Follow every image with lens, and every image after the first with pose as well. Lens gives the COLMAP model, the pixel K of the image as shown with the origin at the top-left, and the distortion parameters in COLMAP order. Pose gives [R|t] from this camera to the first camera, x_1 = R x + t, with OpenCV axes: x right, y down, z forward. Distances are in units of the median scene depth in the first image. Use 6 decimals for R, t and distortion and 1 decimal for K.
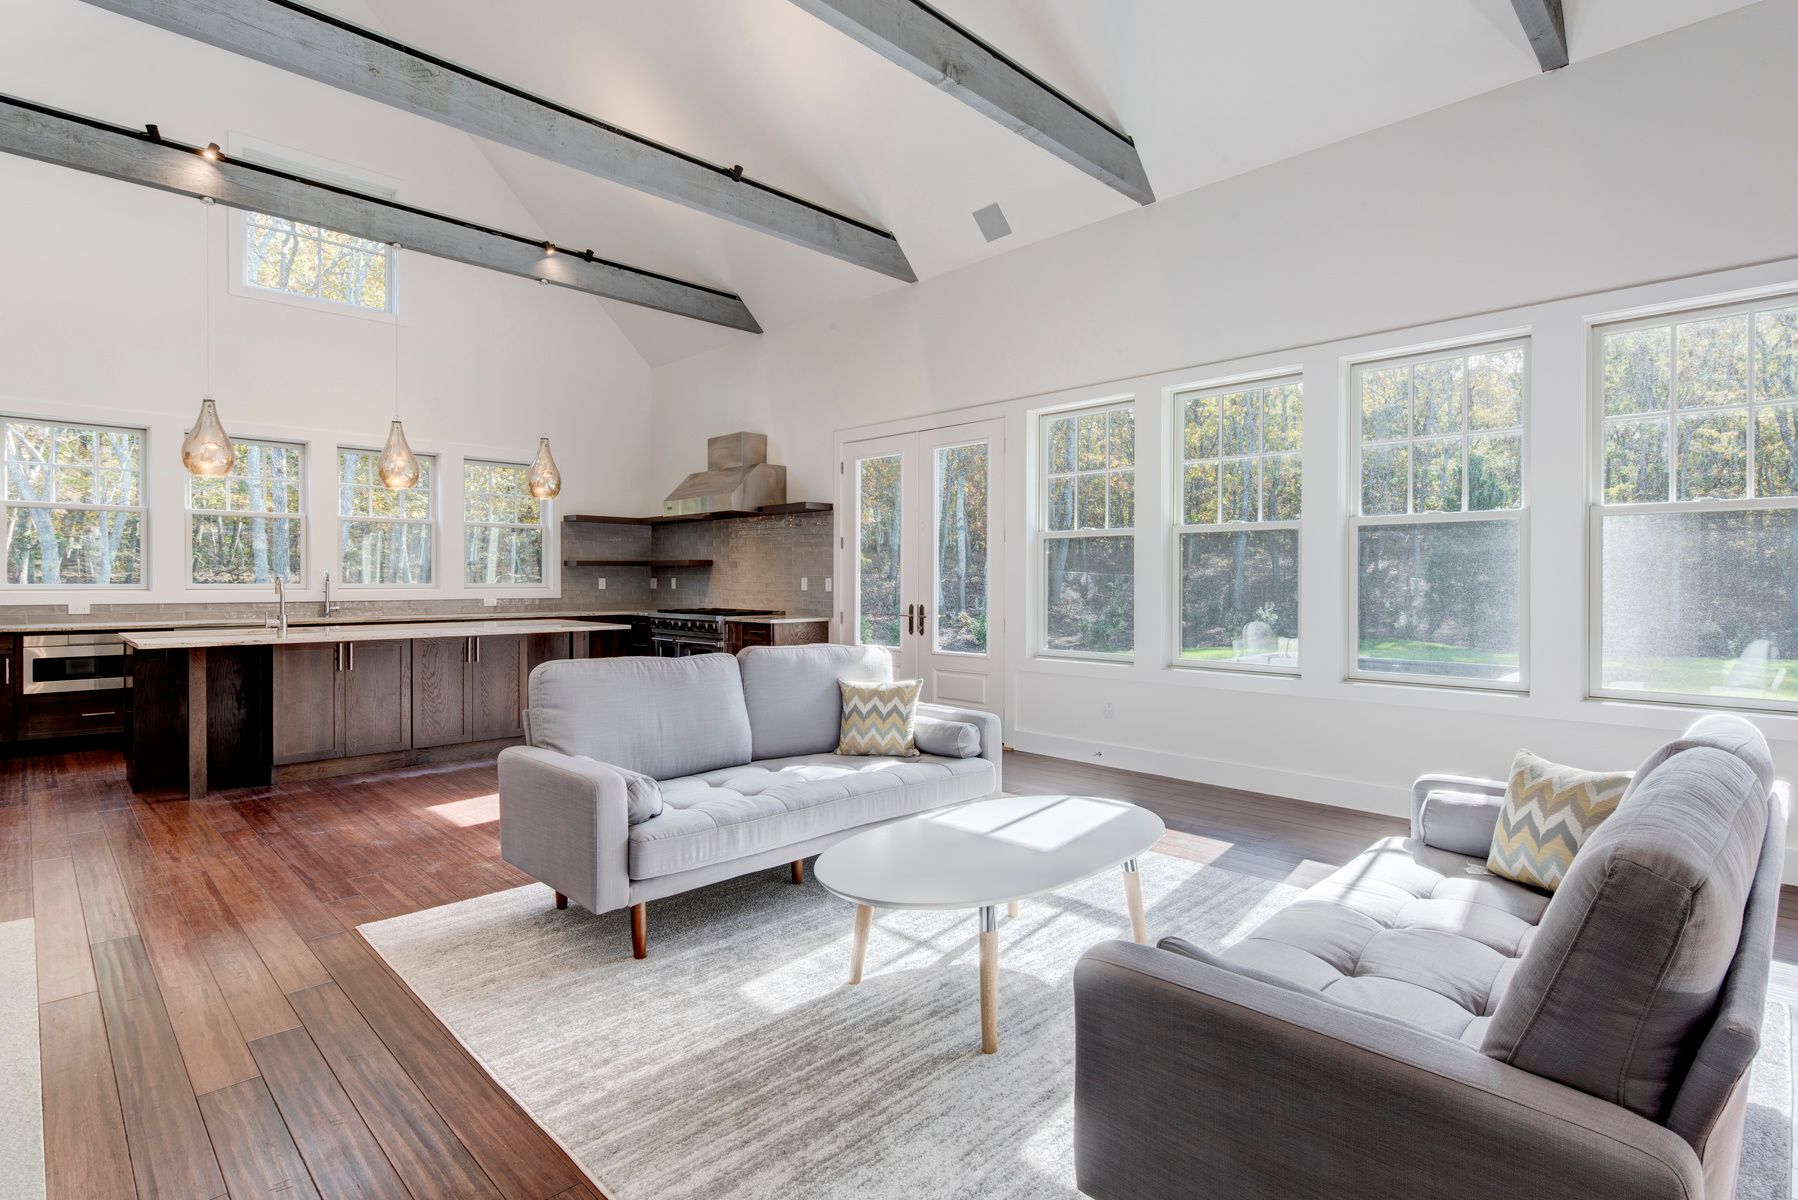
lens RADIAL K [[912.3, 0, 898.5], [0, 912.3, 585.4], [0, 0, 1]] dist [0.002250, -0.001201]
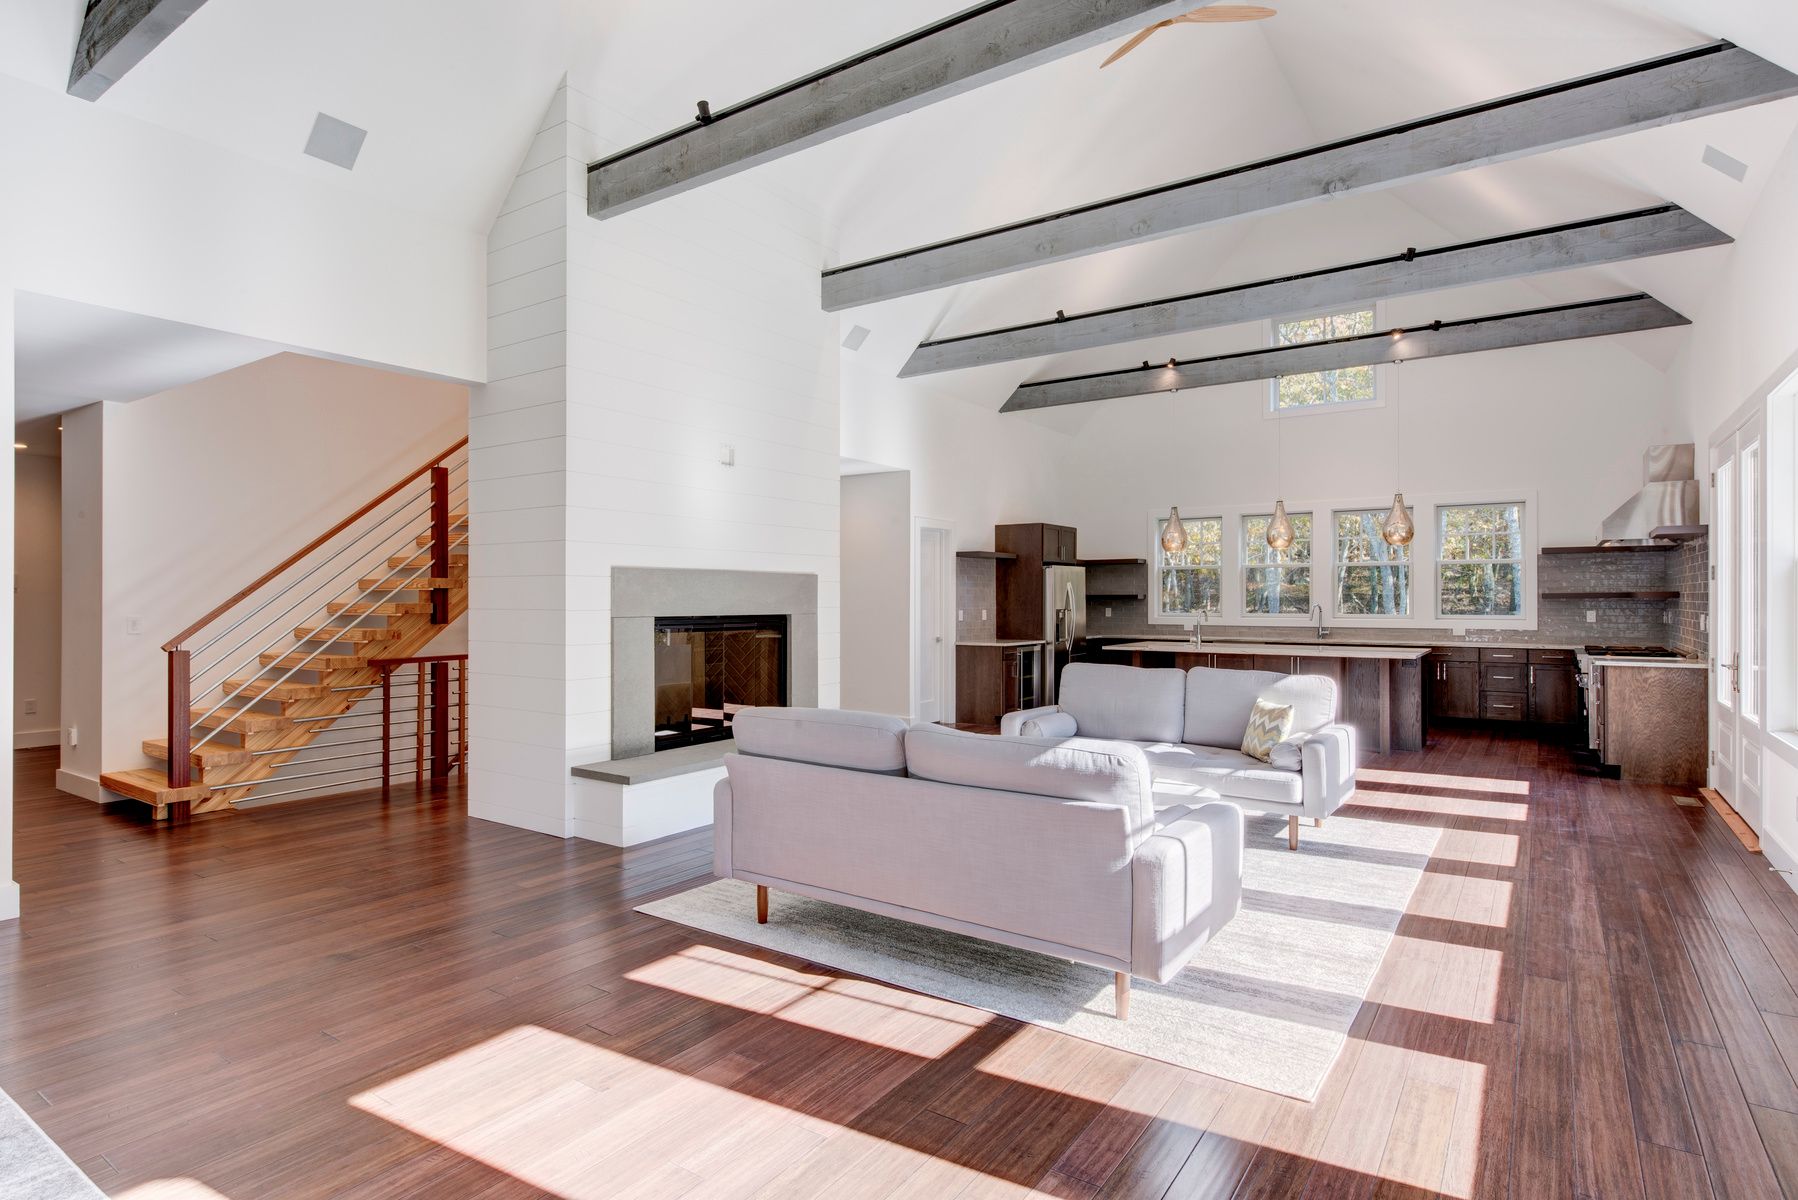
lens RADIAL K [[912.3, 0, 894.0], [0, 912.3, 600.2], [0, 0, 1]] dist [0.002250, -0.001201]
pose [[0.173890, -0.001804, -0.984763, 0.694443], [0.000212, 0.999998, -0.001794, -0.022562], [0.984765, 0.000103, 0.173891, 0.157390]]
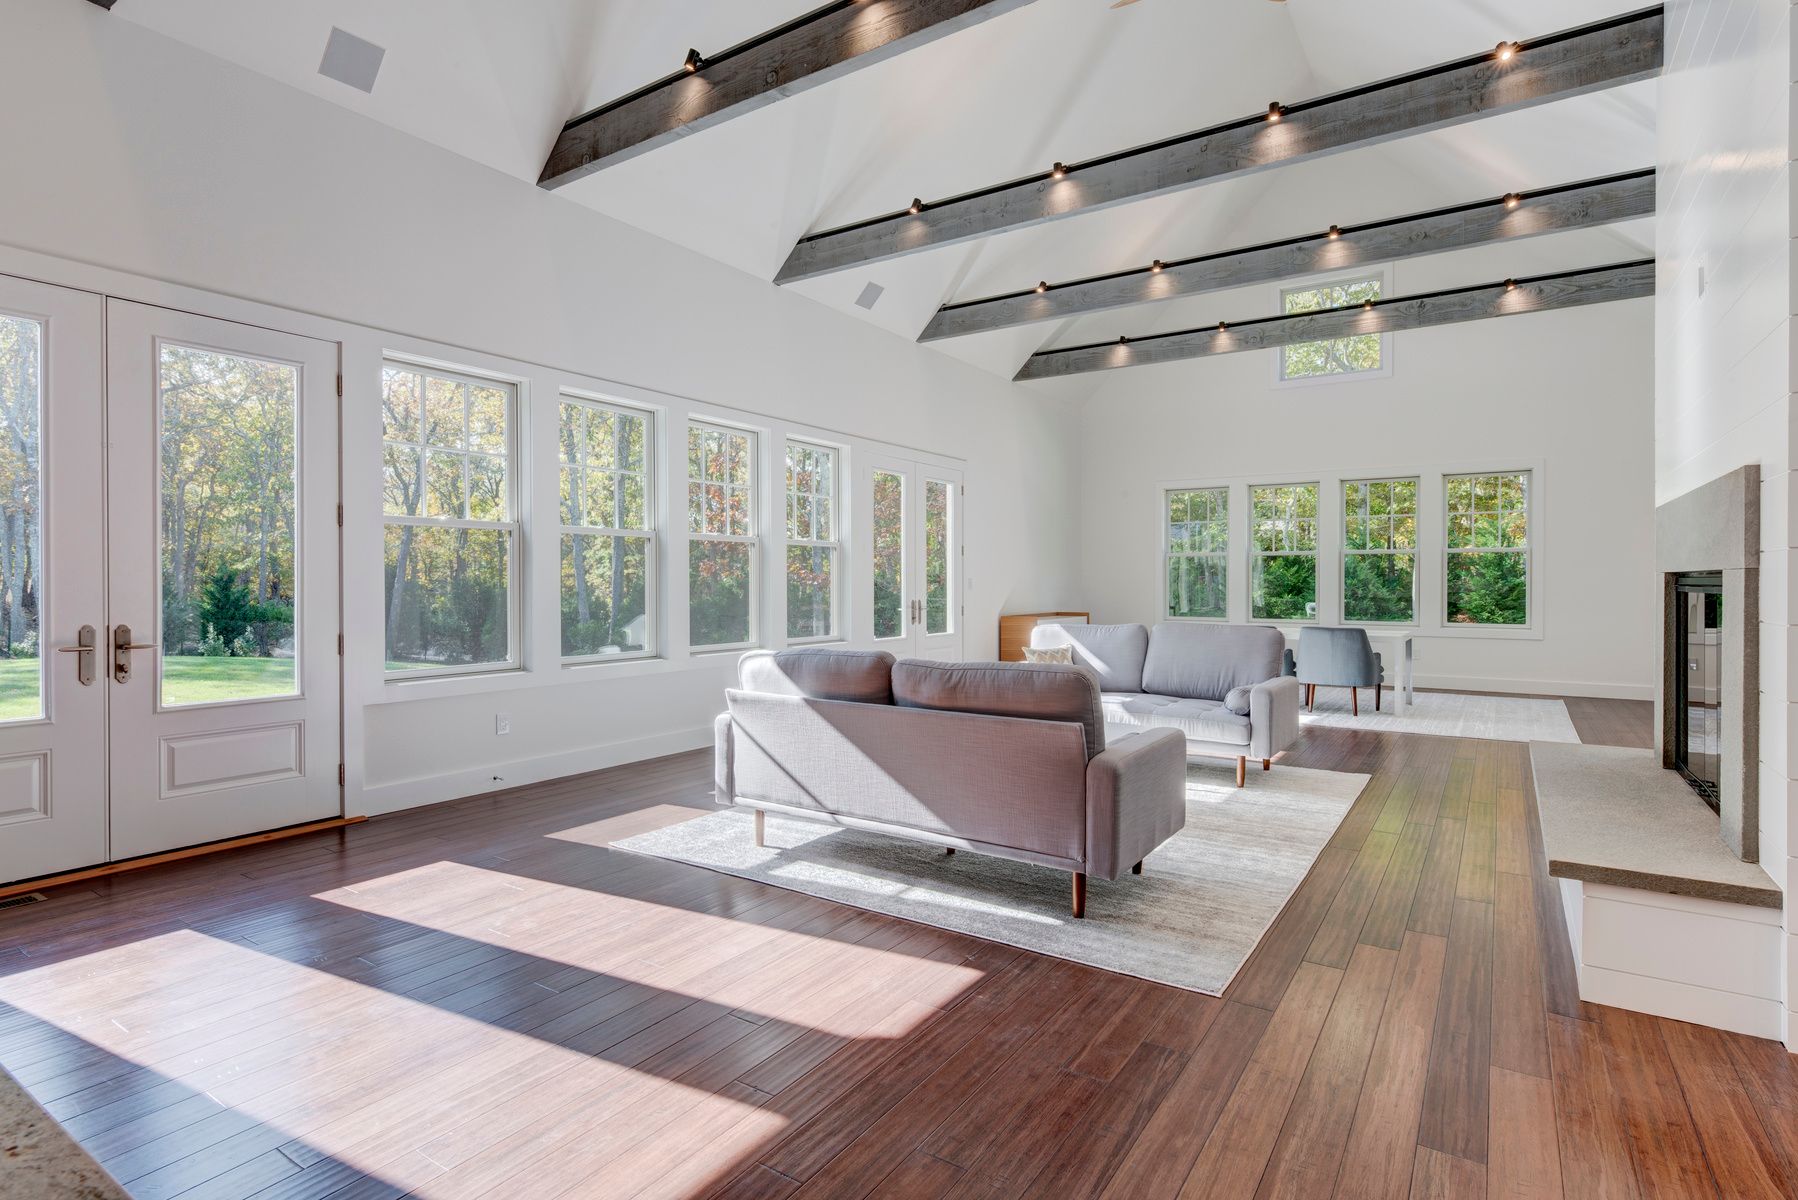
lens RADIAL K [[912.3, 0, 908.4], [0, 912.3, 591.4], [0, 0, 1]] dist [0.002250, -0.001201]
pose [[-0.221921, -0.028616, 0.974645, -0.620111], [-0.000836, 0.999574, 0.029158, -0.014164], [-0.975064, 0.005656, -0.221851, 0.674574]]
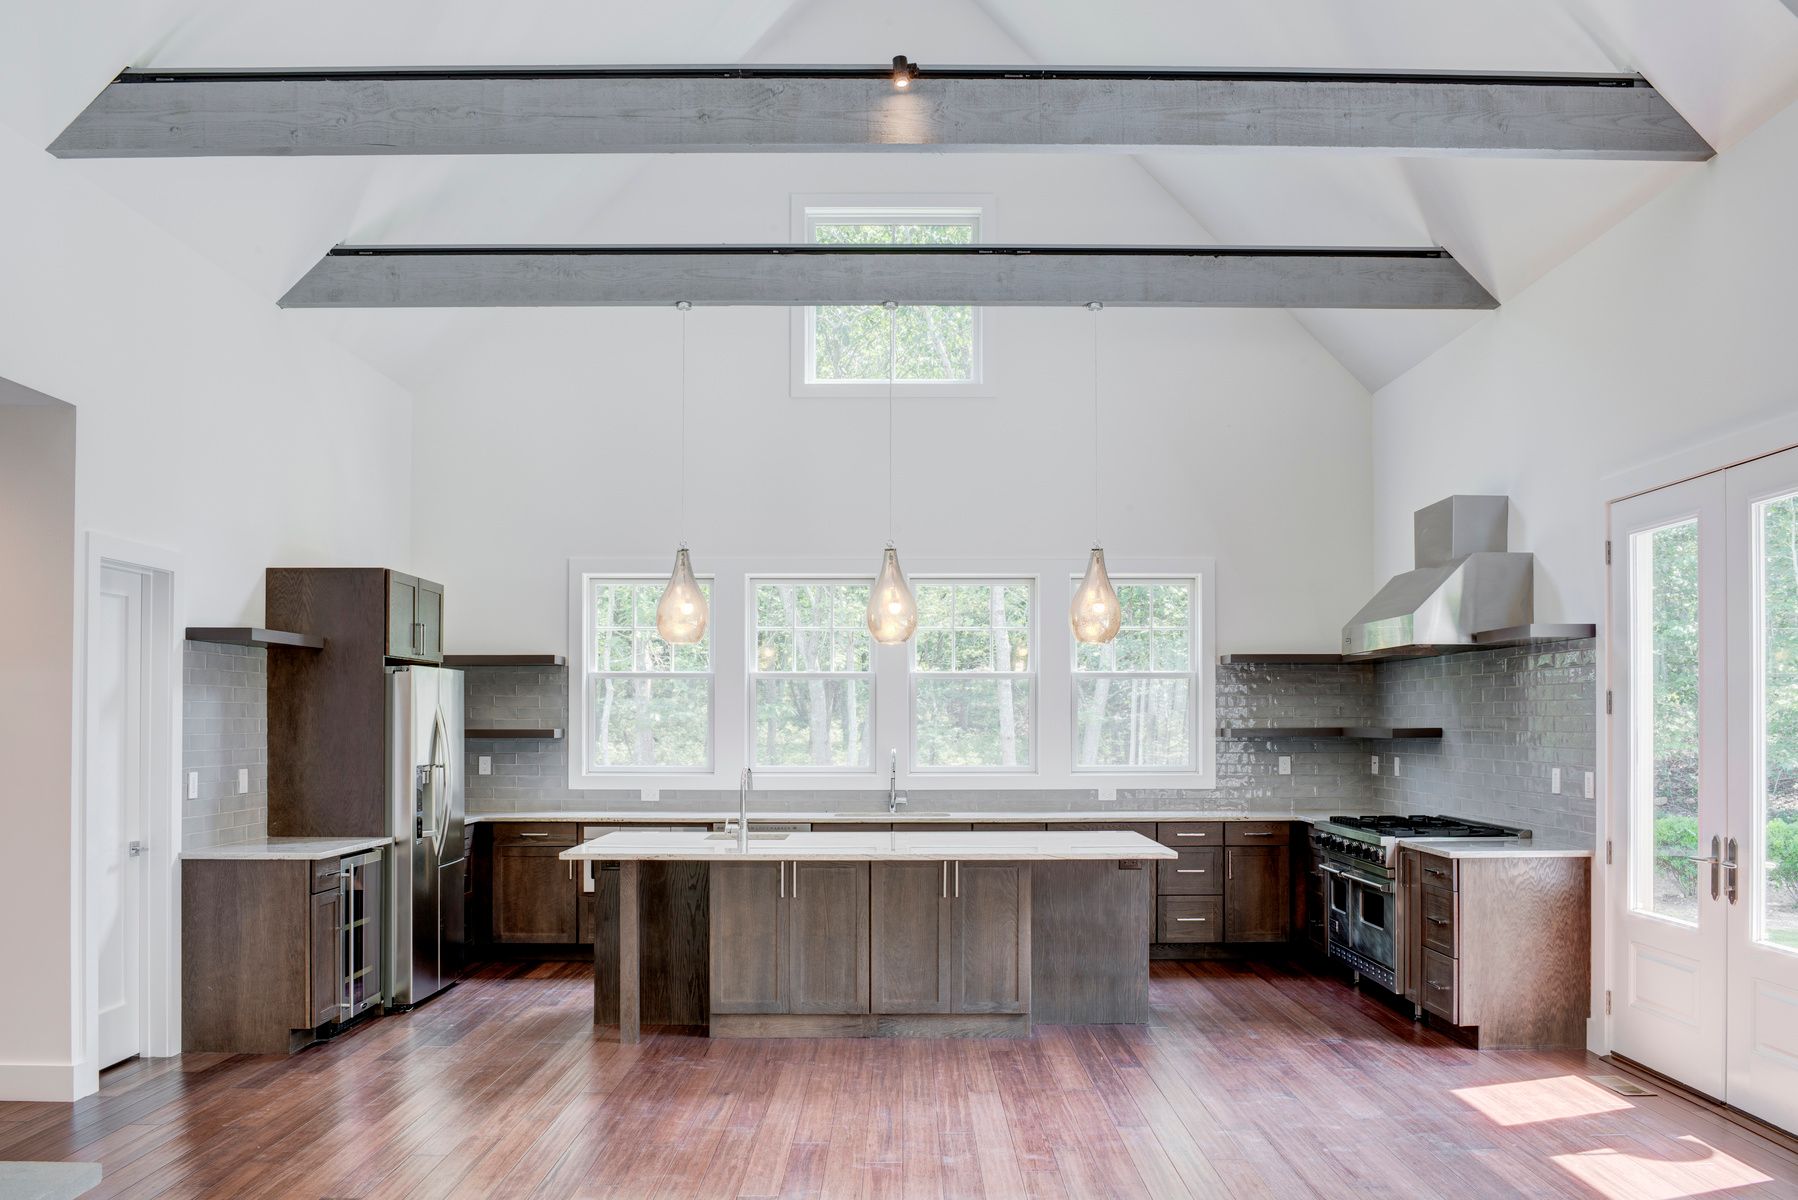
lens RADIAL K [[1515.8, 0, 877.8], [0, 1515.8, 701.5], [0, 0, 1]] dist [-0.045614, 0.004850]
pose [[0.698785, -0.013928, -0.715197, 0.272098], [0.001896, 0.999843, -0.017618, -0.036860], [0.715330, 0.010955, 0.698701, 0.155409]]
